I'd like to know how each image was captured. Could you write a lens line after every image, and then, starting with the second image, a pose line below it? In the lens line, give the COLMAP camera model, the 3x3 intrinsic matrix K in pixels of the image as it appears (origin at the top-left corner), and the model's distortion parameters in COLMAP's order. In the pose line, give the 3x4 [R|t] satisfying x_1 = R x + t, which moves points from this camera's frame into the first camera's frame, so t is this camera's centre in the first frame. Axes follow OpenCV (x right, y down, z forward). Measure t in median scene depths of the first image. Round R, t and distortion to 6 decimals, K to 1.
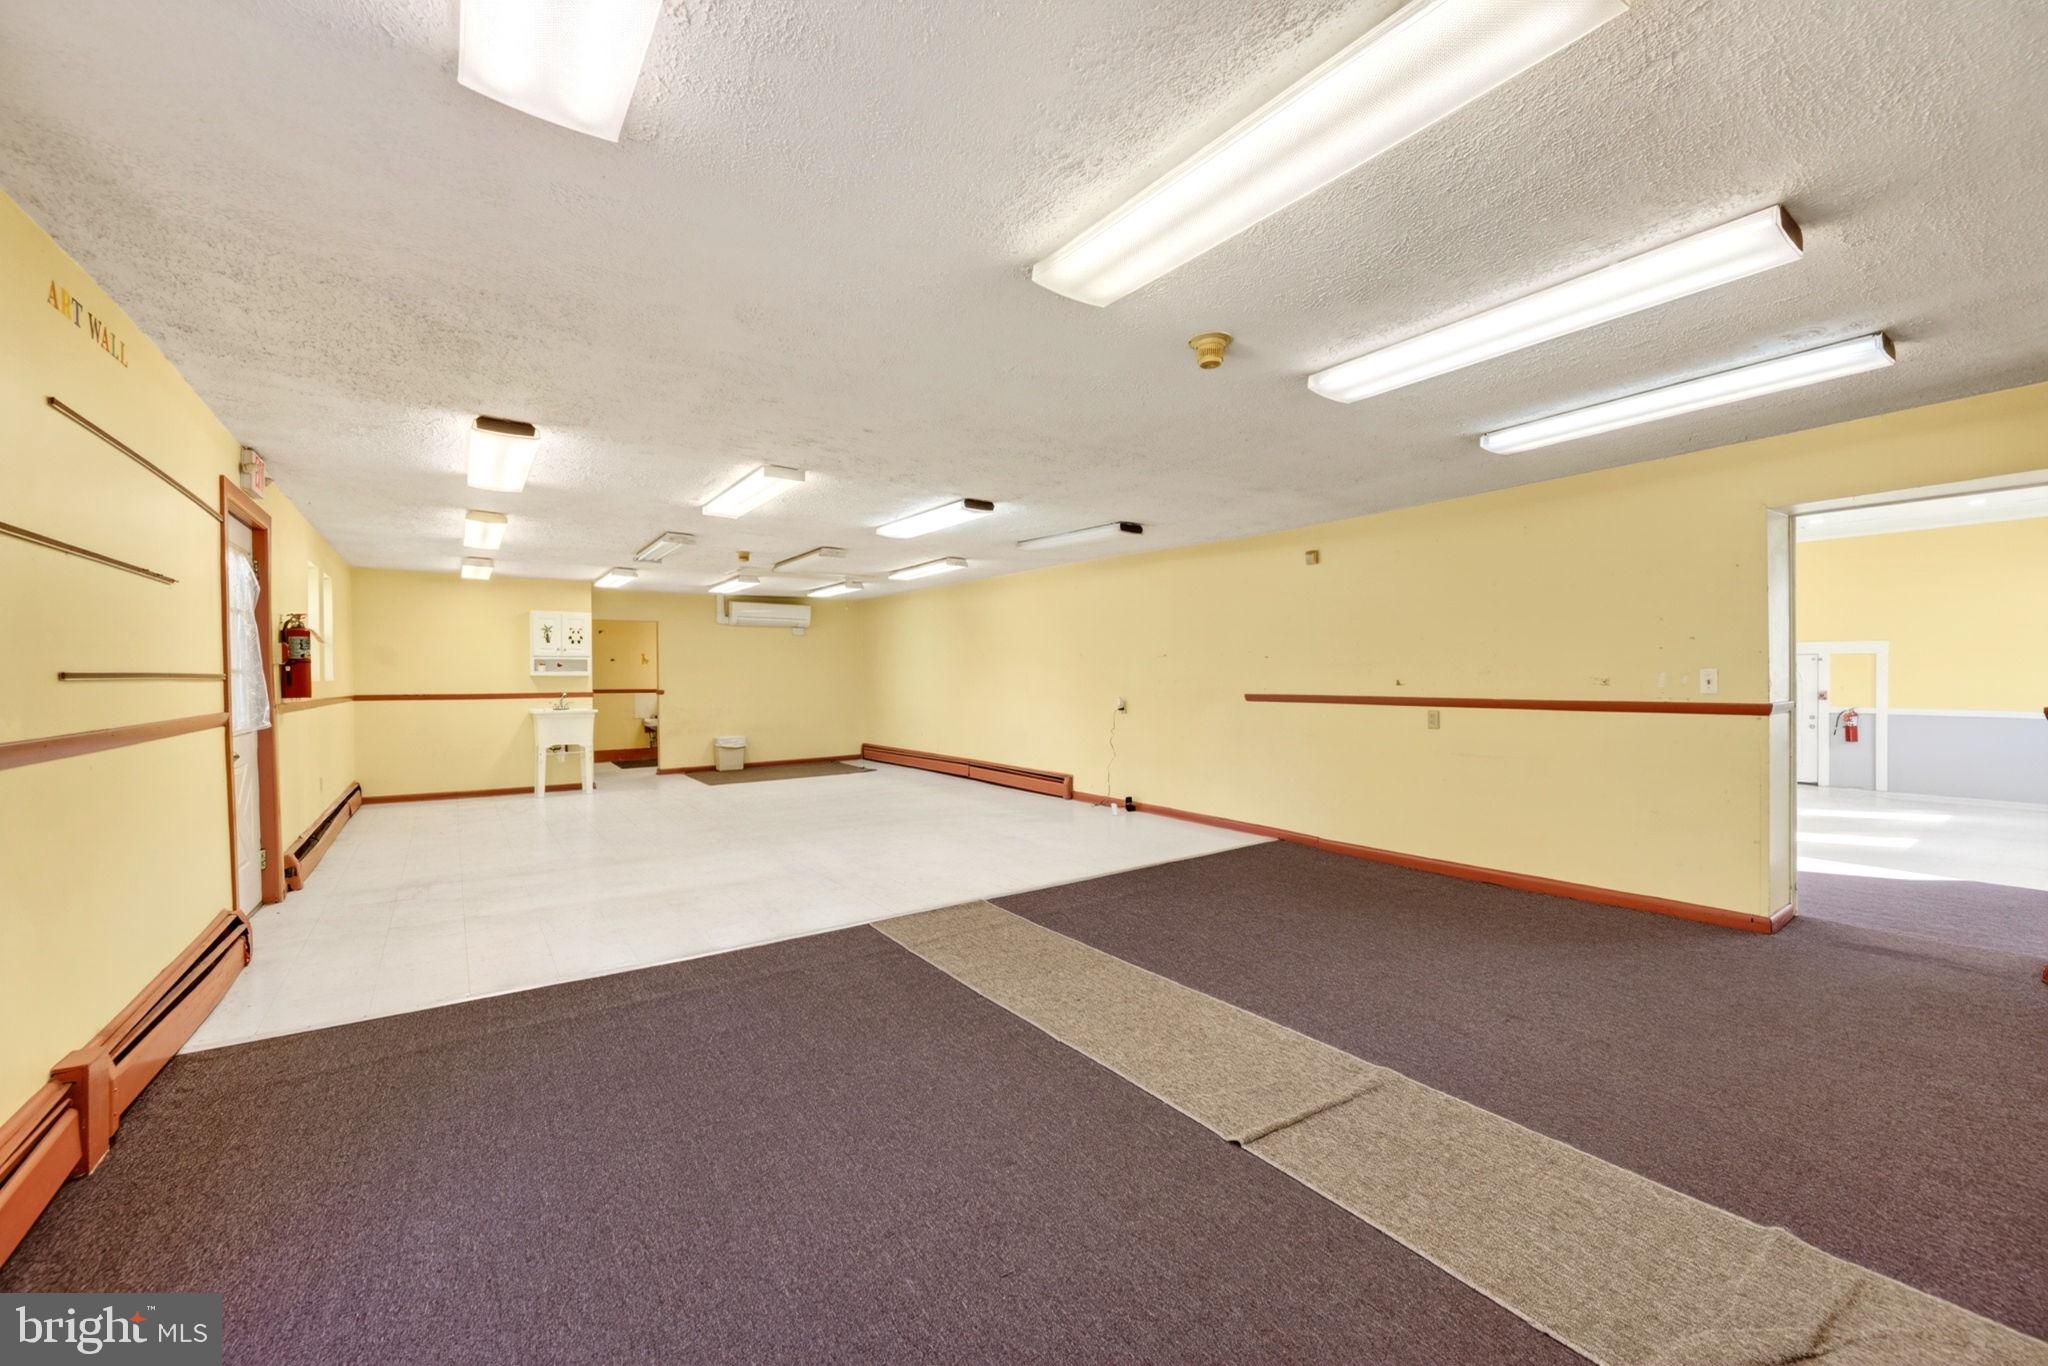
lens RADIAL K [[799.1, 0, 1022.1], [0, 799.1, 680.0], [0, 0, 1]] dist [0.000231, -0.000181]
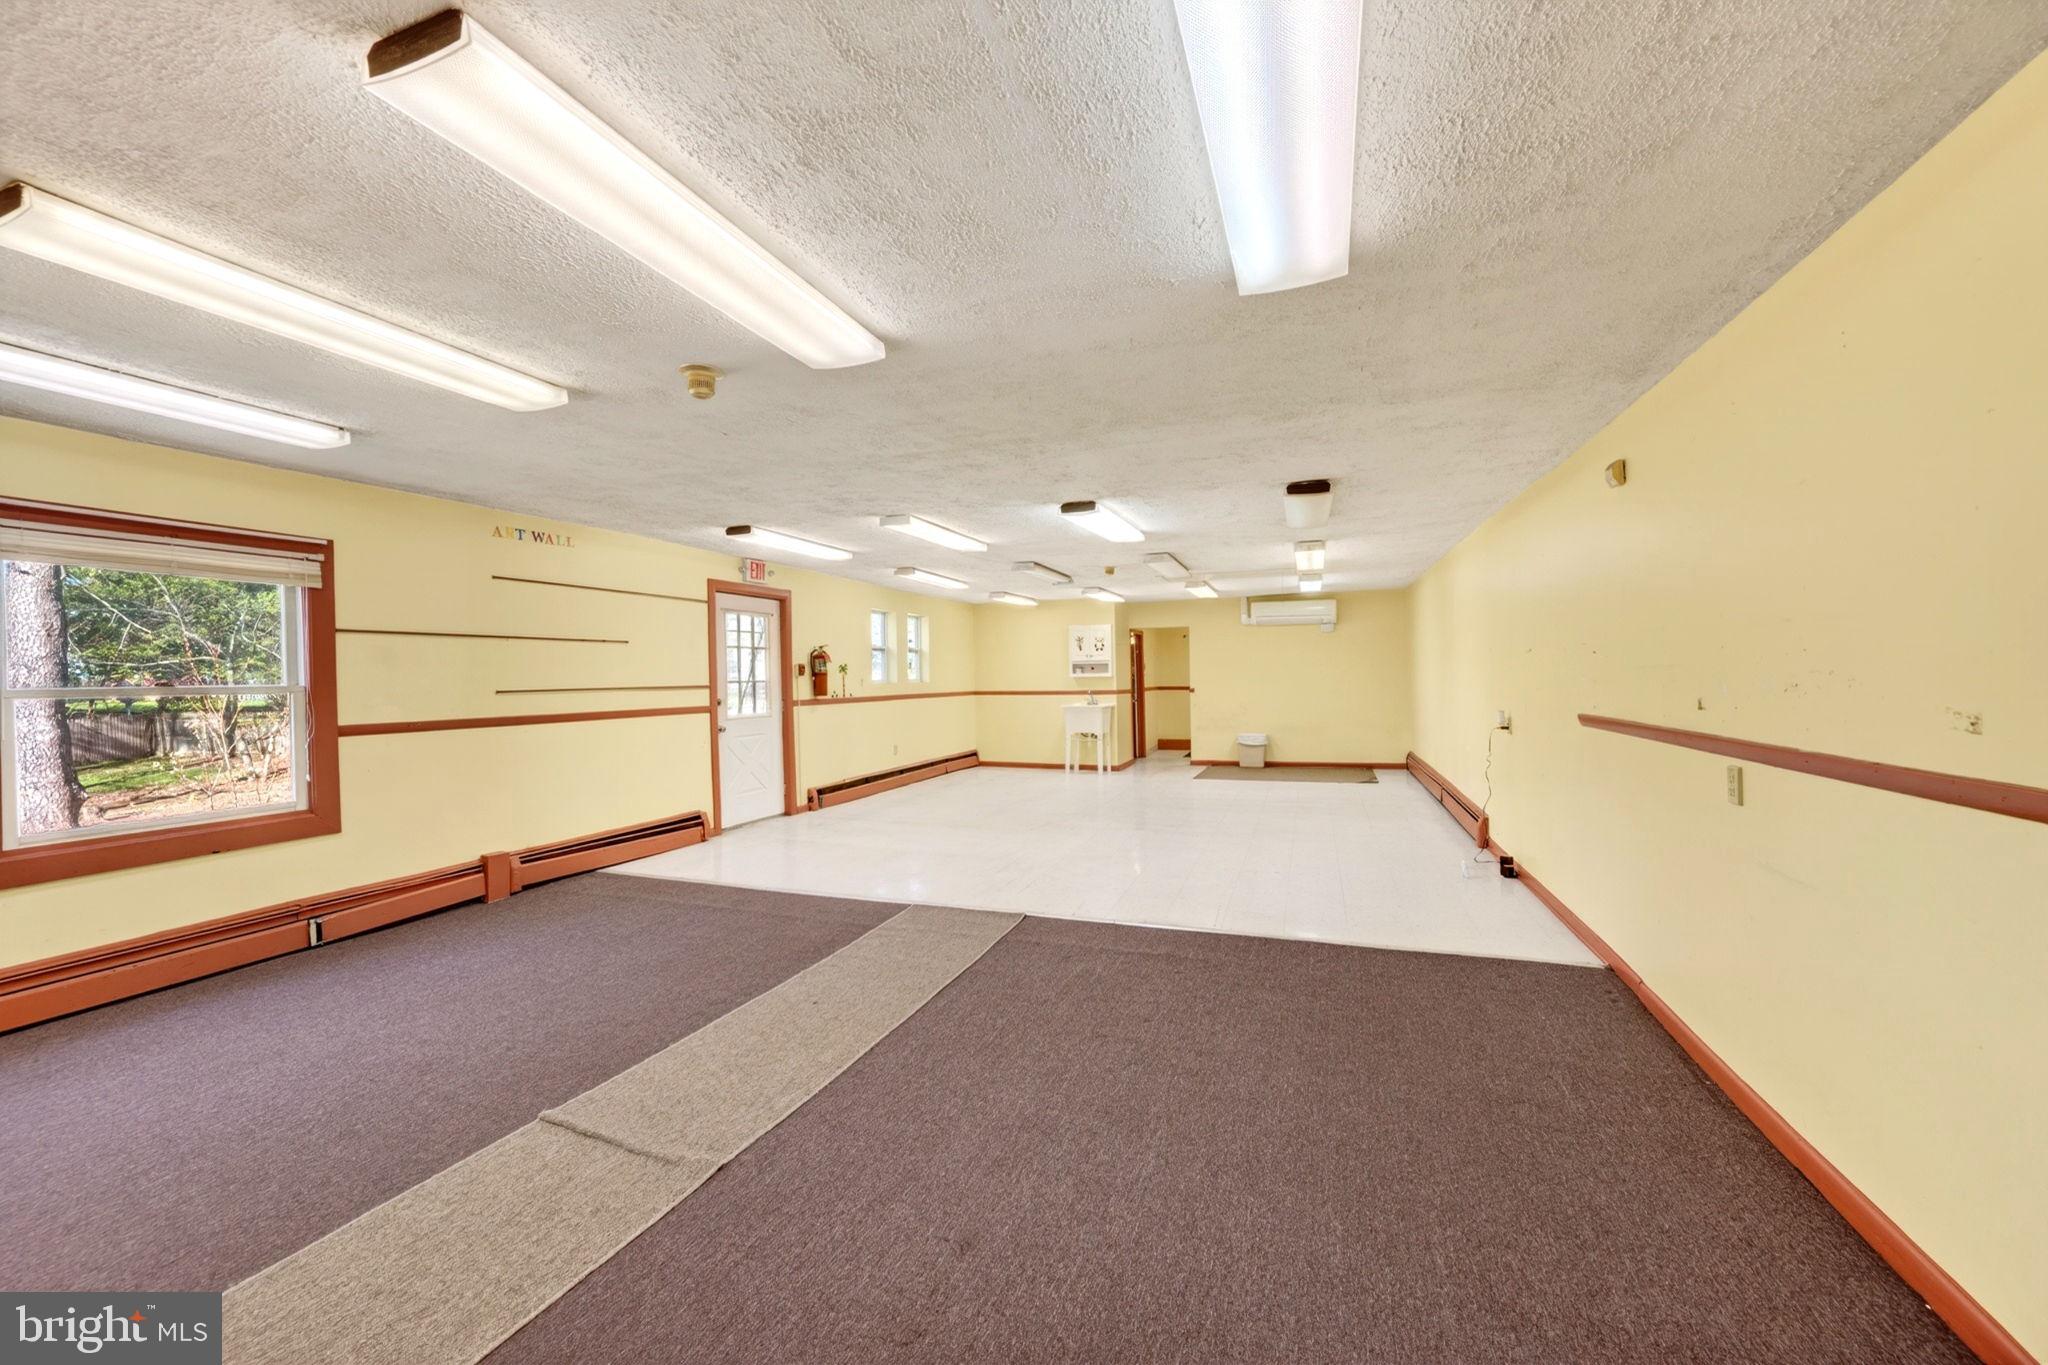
lens RADIAL K [[799.1, 0, 1022.1], [0, 799.1, 679.5], [0, 0, 1]] dist [0.000231, -0.000181]
pose [[0.560928, 0.001719, -0.827863, 0.425557], [0.008168, 0.999938, 0.007611, -0.012707], [0.827825, -0.011031, 0.560879, 0.248484]]
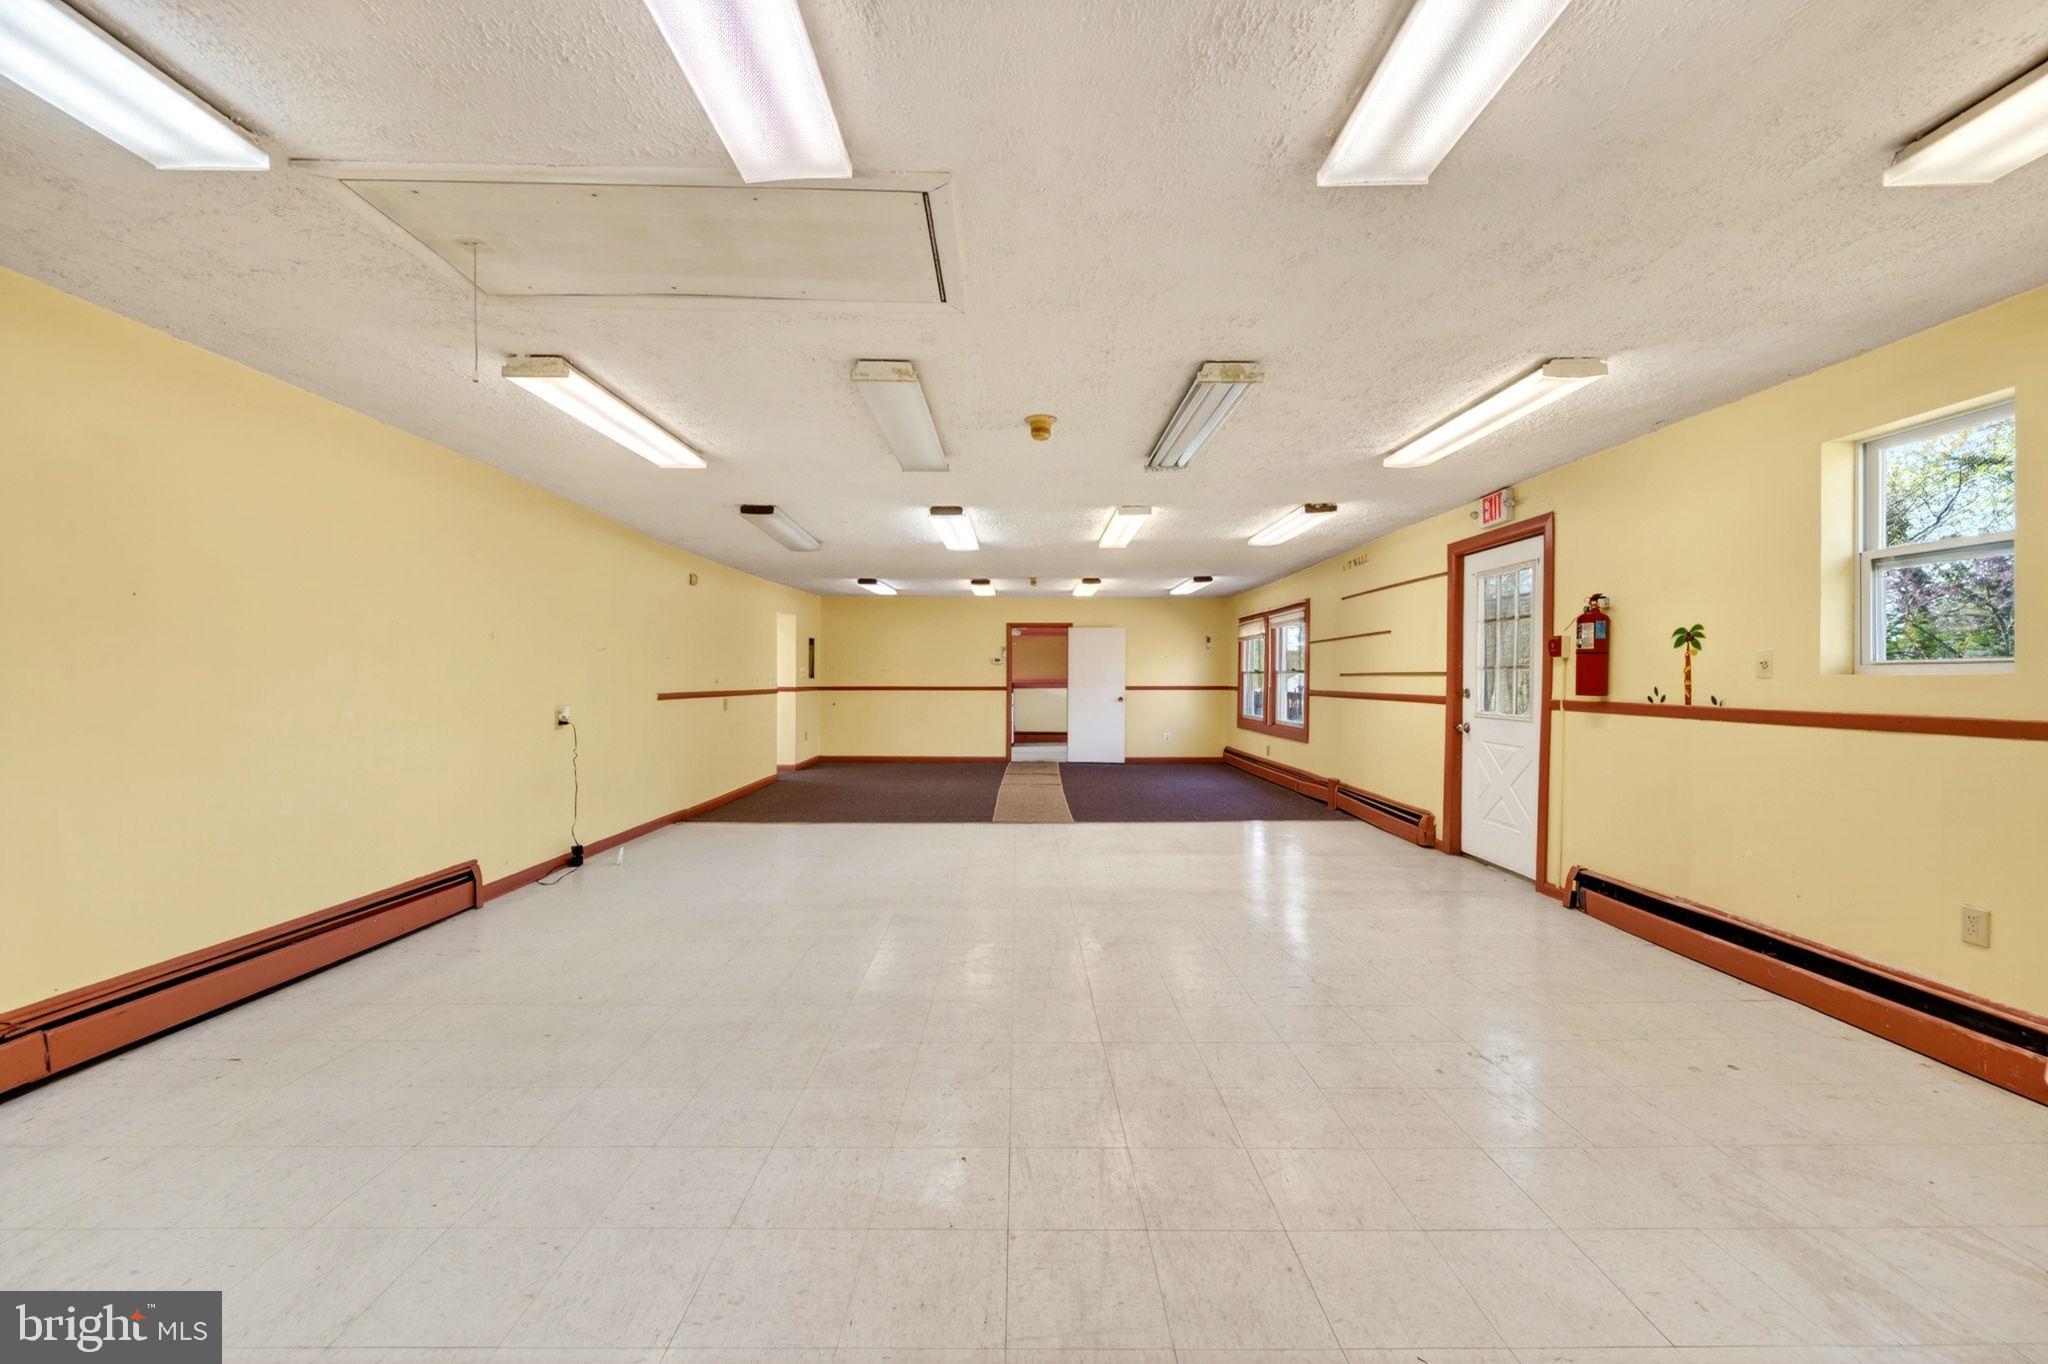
lens RADIAL K [[799.1, 0, 1022.1], [0, 799.1, 679.0], [0, 0, 1]] dist [0.000231, -0.000181]
pose [[-0.811995, 0.003974, 0.583651, -0.546361], [0.005259, 0.999986, 0.000509, 0.000740], [-0.583641, 0.003483, -0.812004, 1.229242]]
